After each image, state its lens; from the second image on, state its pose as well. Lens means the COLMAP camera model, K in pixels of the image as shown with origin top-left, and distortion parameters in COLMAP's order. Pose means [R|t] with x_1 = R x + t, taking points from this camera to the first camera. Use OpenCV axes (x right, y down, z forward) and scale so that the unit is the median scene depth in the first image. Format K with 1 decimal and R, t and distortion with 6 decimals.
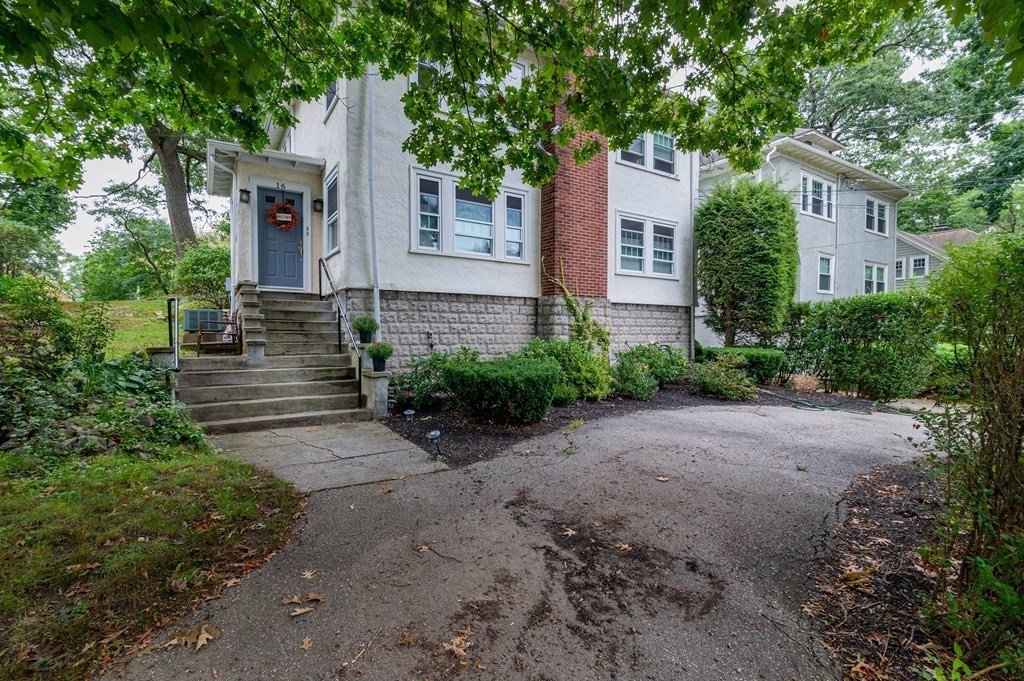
lens RADIAL K [[464.9, 0, 512.6], [0, 464.9, 338.6], [0, 0, 1]] dist [0.019717, -0.001941]
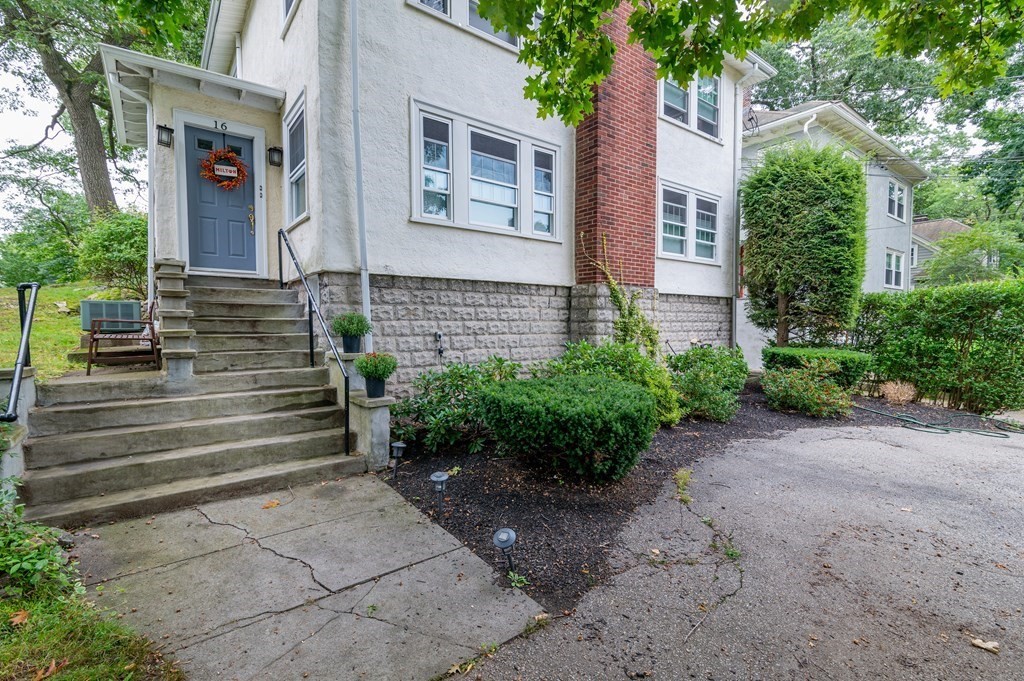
lens RADIAL K [[464.9, 0, 512.3], [0, 464.9, 339.1], [0, 0, 1]] dist [0.019717, -0.001941]
pose [[0.997397, -0.003802, 0.072010, -0.108071], [0.002037, 0.999696, 0.024565, -0.020992], [-0.072081, -0.024355, 0.997101, 0.252466]]
